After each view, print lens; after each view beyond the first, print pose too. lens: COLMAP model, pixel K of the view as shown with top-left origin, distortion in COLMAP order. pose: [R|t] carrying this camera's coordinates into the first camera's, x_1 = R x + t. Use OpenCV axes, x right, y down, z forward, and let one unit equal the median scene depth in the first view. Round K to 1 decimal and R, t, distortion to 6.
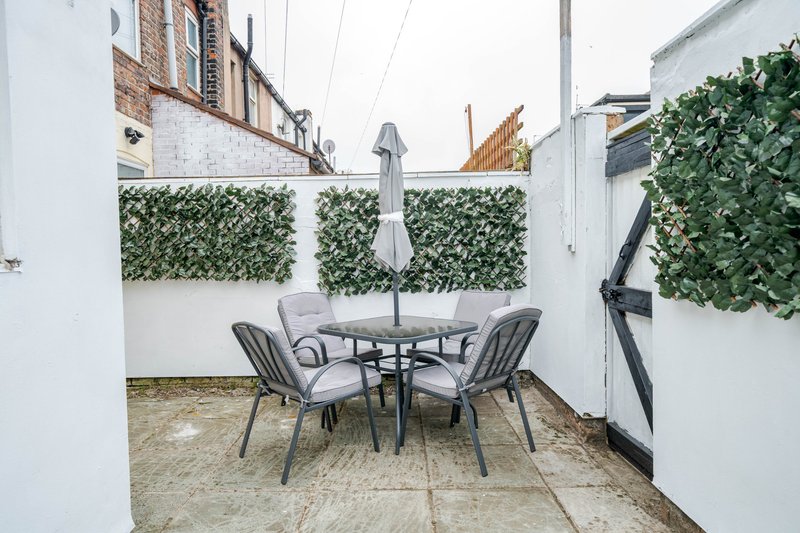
lens RADIAL K [[546.8, 0, 392.0], [0, 546.8, 269.5], [0, 0, 1]] dist [-0.026311, 0.006869]
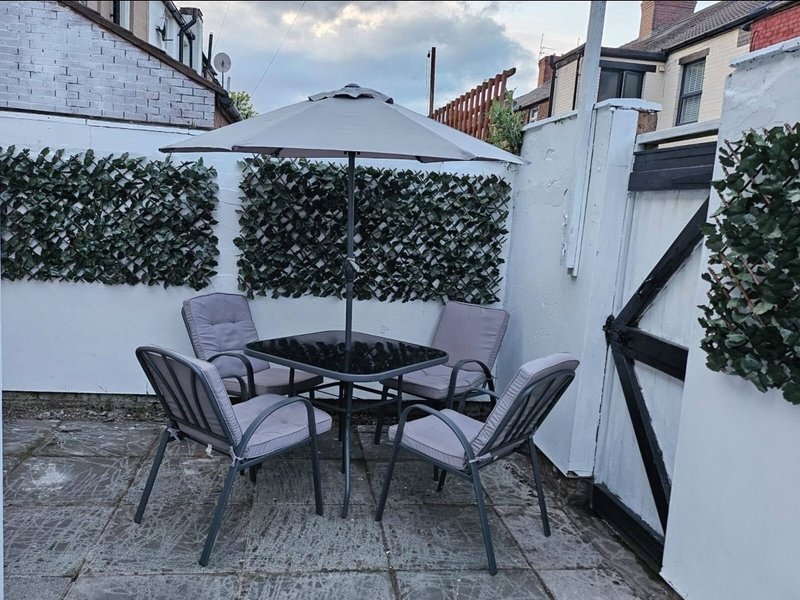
lens RADIAL K [[675.6, 0, 402.7], [0, 675.6, 304.4], [0, 0, 1]] dist [0.056000, -0.068541]
pose [[0.982658, 0.067399, 0.172744, -0.094625], [-0.085065, 0.991644, 0.096990, -0.069397], [-0.164764, -0.110002, 0.980180, 0.047075]]
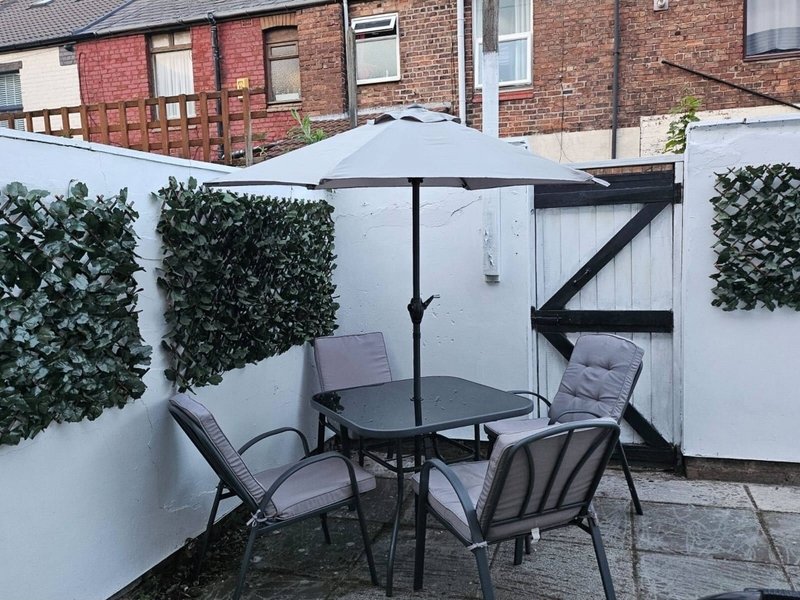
lens RADIAL K [[675.6, 0, 398.2], [0, 675.6, 304.2], [0, 0, 1]] dist [0.056000, -0.068541]
pose [[0.287583, -0.079229, 0.954473, -0.900063], [0.066755, 0.995807, 0.062547, -0.081943], [-0.955426, 0.045728, 0.291666, 0.843806]]
